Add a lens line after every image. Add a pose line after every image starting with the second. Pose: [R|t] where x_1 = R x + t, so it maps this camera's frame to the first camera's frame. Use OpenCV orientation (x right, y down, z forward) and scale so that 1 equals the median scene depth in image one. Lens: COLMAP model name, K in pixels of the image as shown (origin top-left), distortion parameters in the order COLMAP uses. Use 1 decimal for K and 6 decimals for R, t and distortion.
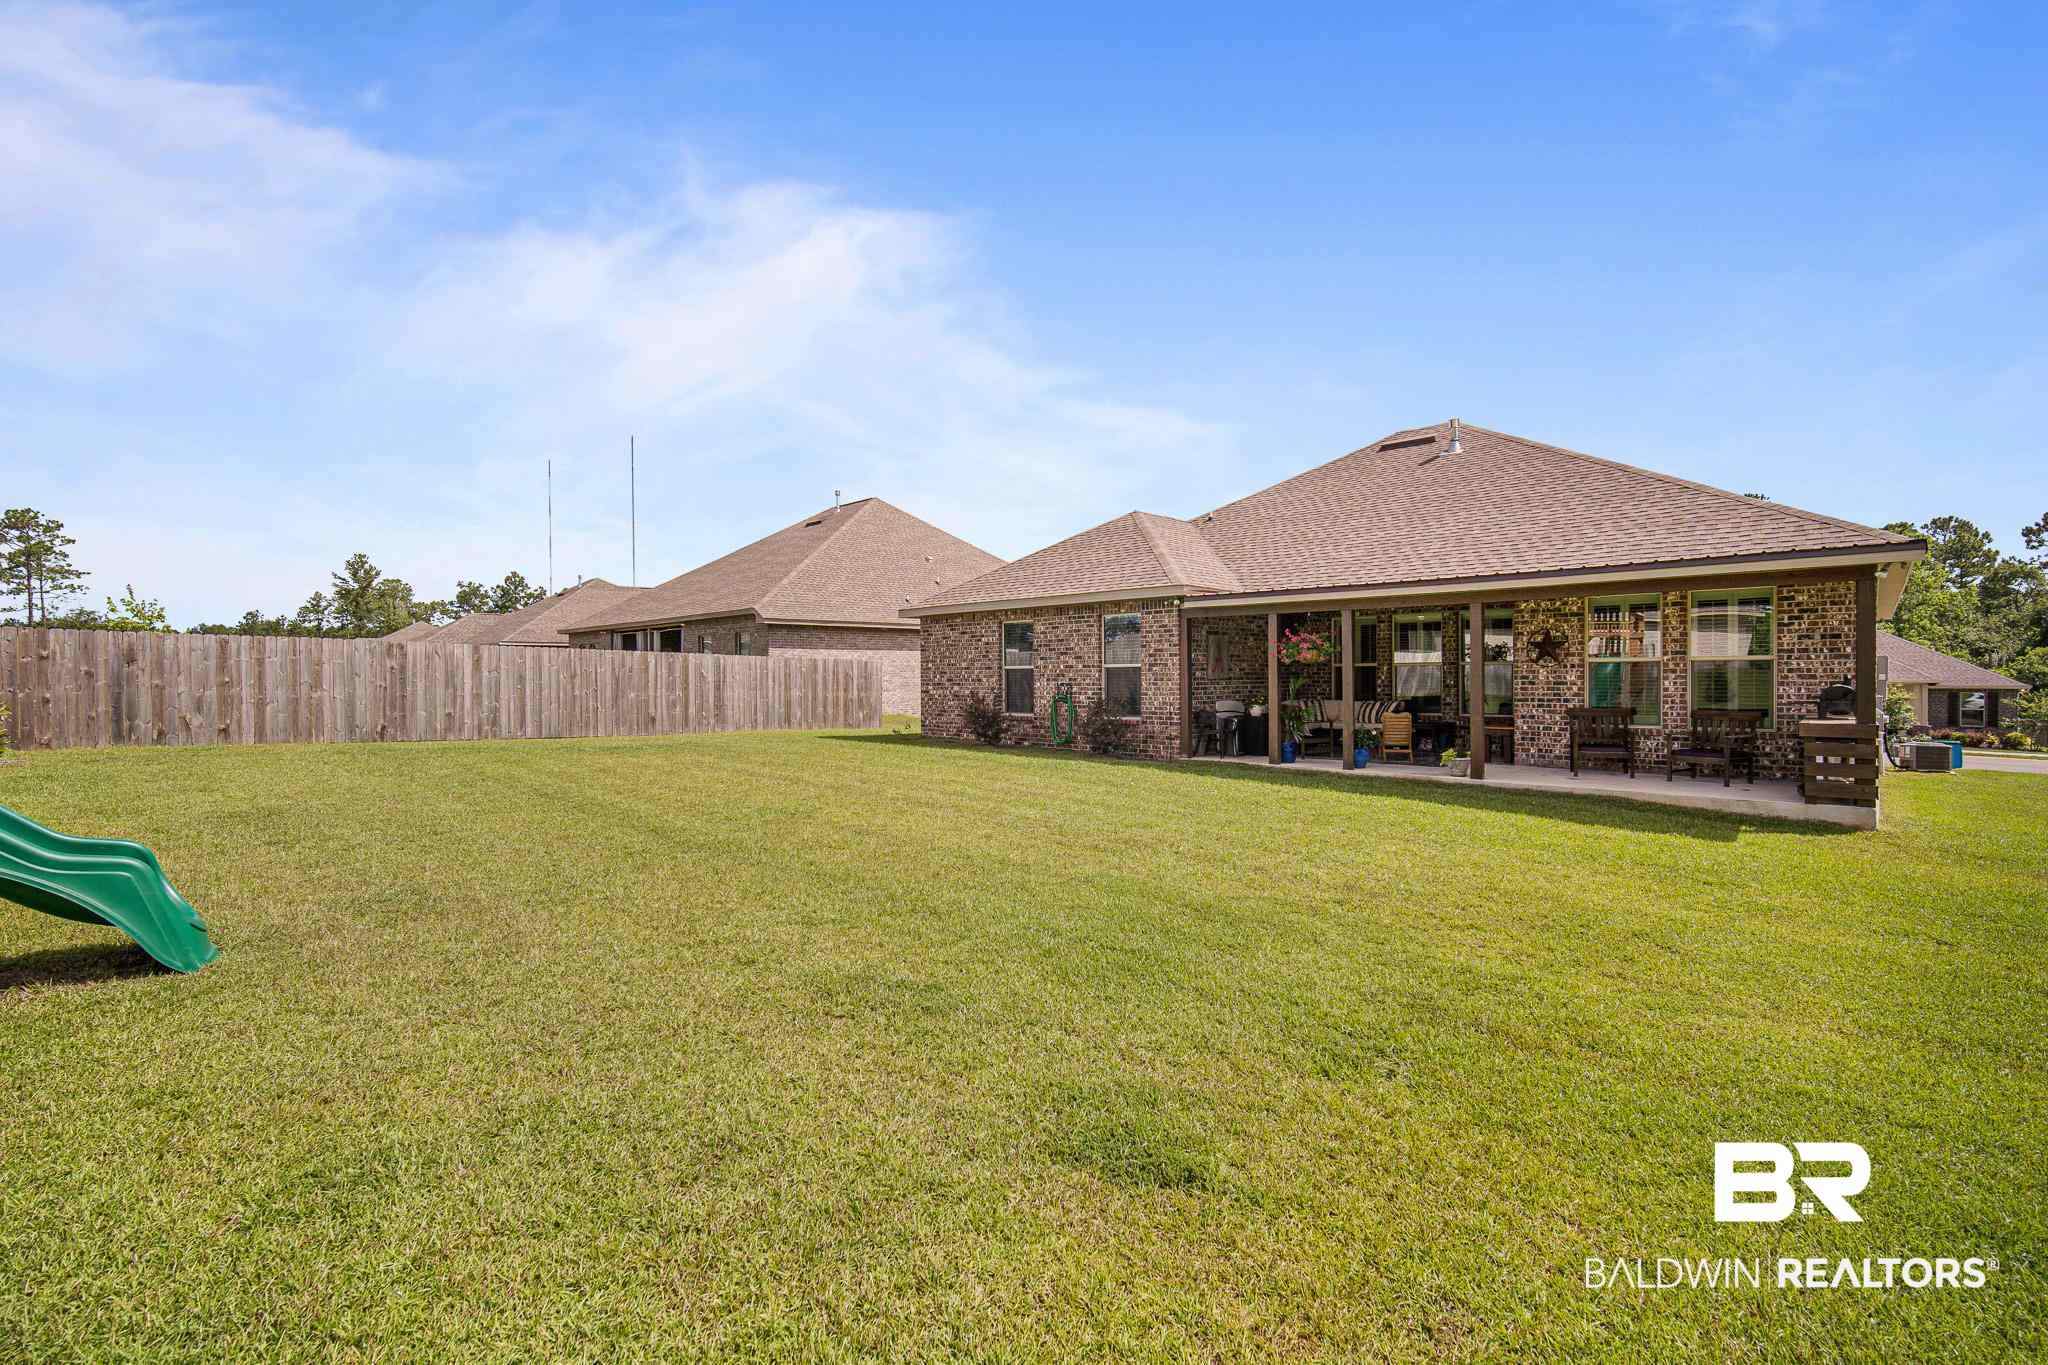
lens RADIAL K [[893.4, 0, 1023.4], [0, 893.4, 685.4], [0, 0, 1]] dist [-0.005913, 0.001162]
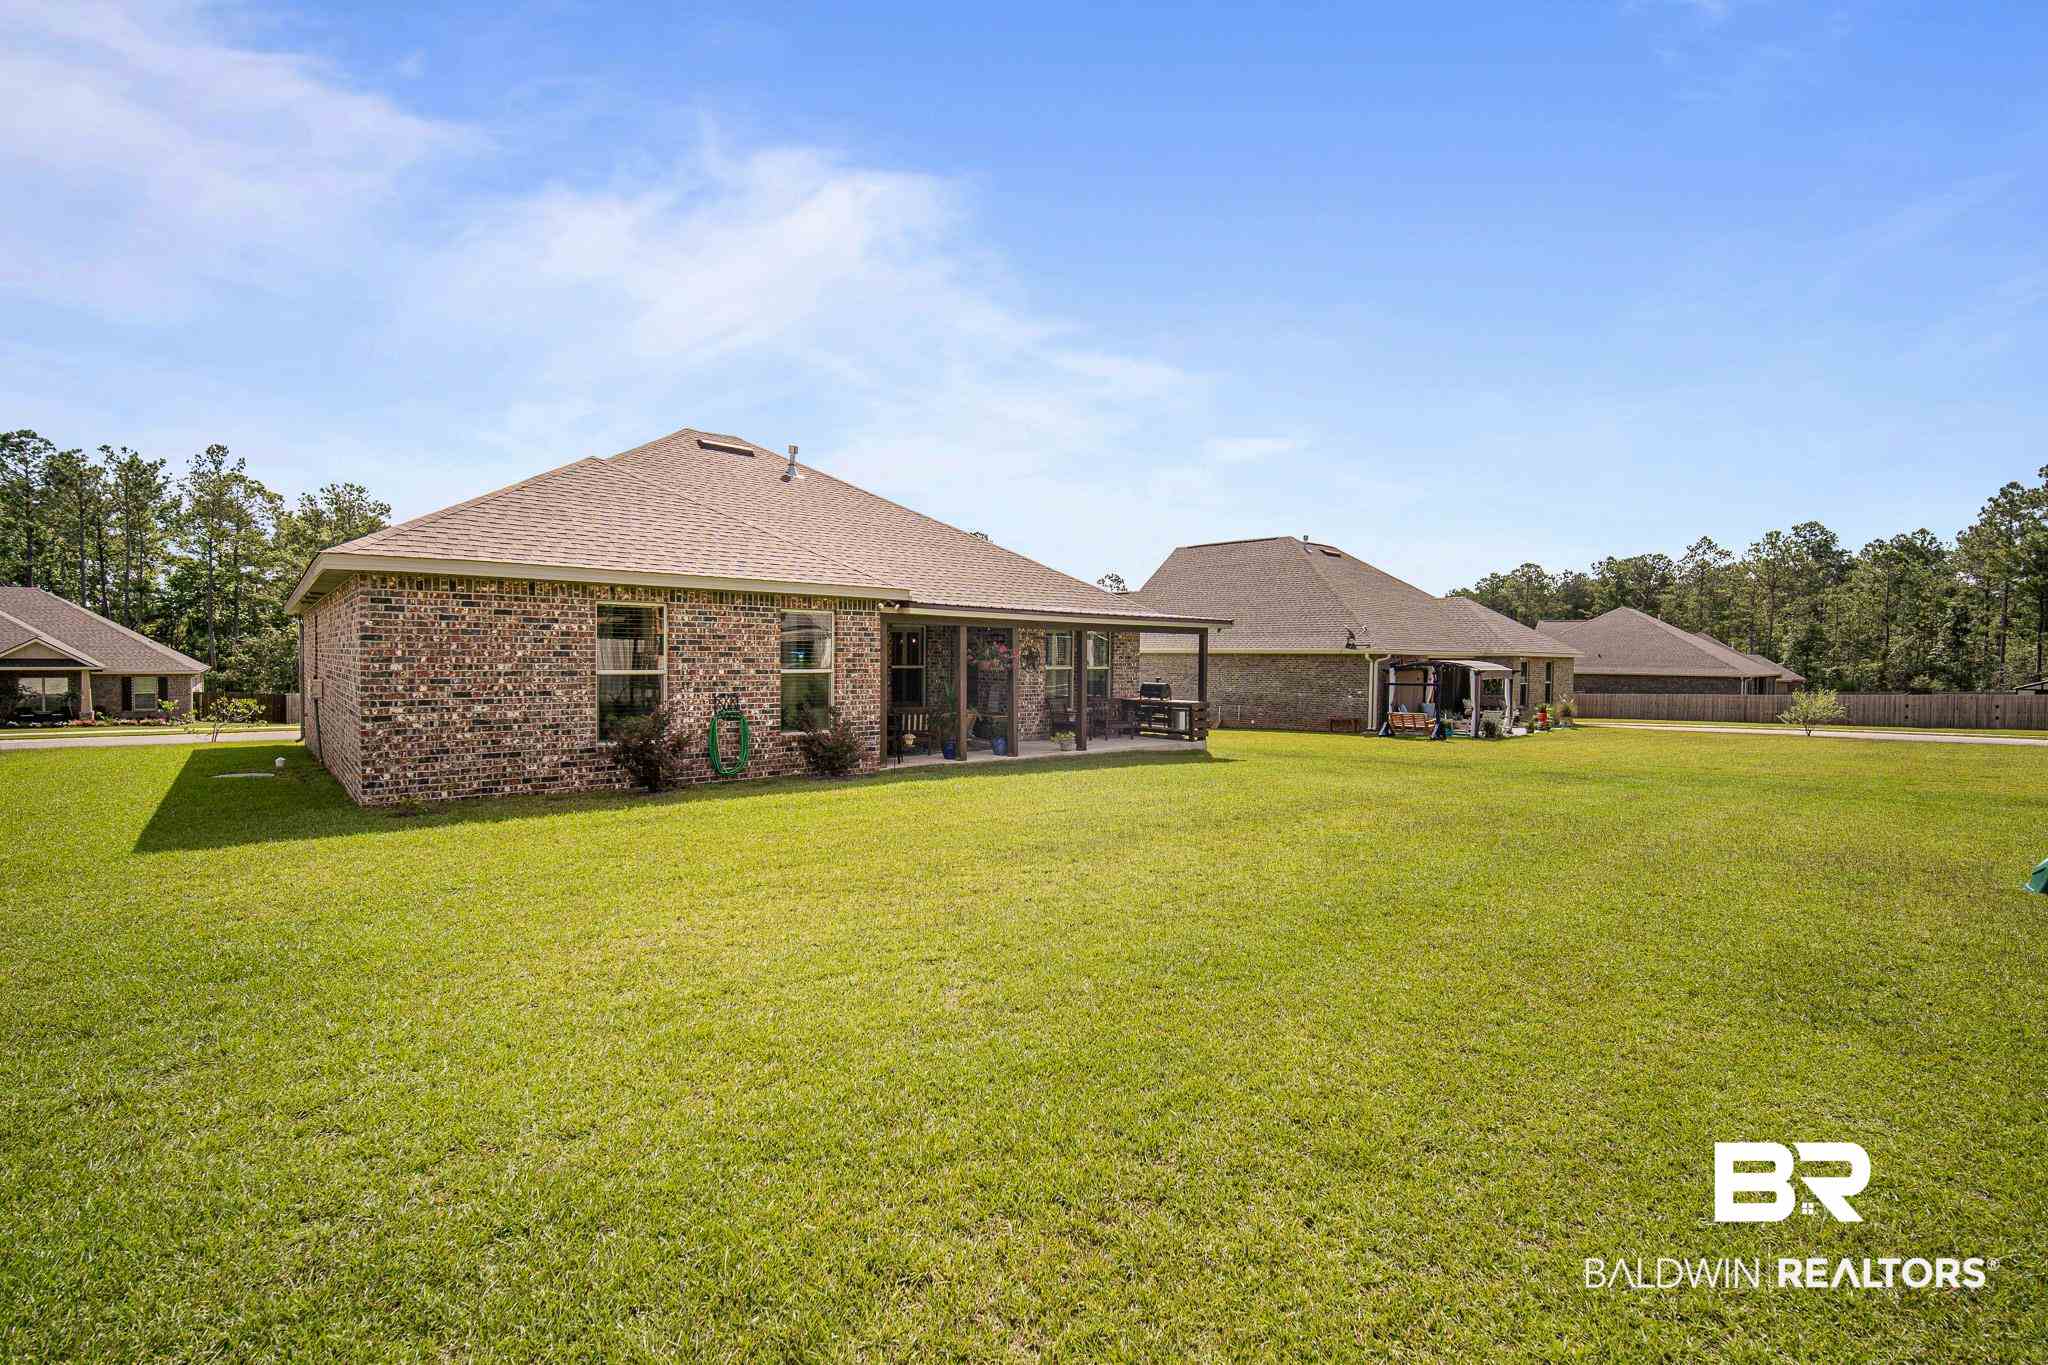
lens RADIAL K [[893.4, 0, 1021.9], [0, 893.4, 671.6], [0, 0, 1]] dist [-0.005913, 0.001162]
pose [[0.065400, -0.002386, 0.997856, -0.763404], [0.008947, 0.999958, 0.001804, -0.022728], [-0.997819, 0.008810, 0.065419, 0.775640]]
